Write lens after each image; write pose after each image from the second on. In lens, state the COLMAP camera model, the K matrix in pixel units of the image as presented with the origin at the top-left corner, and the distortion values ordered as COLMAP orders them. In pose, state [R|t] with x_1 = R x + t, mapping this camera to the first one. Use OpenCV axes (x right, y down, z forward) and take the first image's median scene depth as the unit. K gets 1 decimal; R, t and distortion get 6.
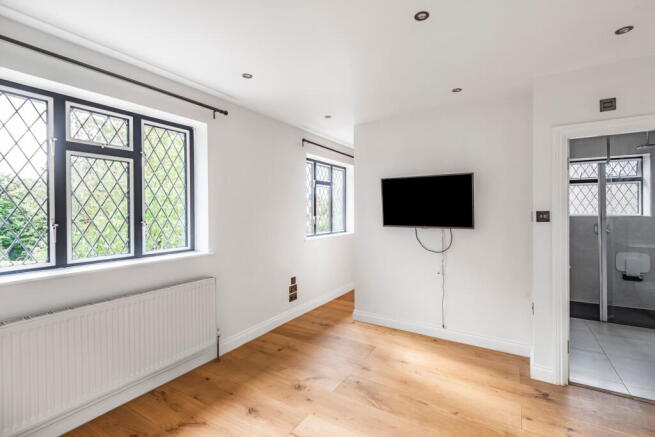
lens RADIAL K [[302.7, 0, 325.2], [0, 302.7, 217.9], [0, 0, 1]] dist [0.003494, -0.001966]
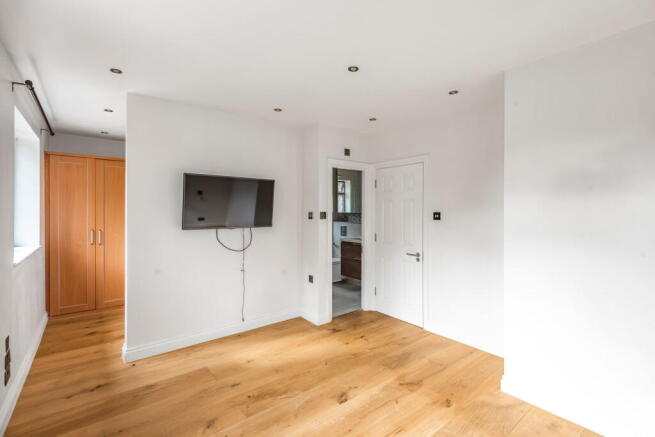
lens RADIAL K [[302.7, 0, 344.9], [0, 302.7, 217.6], [0, 0, 1]] dist [0.003494, -0.001966]
pose [[0.292258, -0.015578, 0.956213, -0.634520], [0.023122, 0.999690, 0.009219, -0.005007], [-0.956060, 0.019416, 0.292527, 0.409819]]
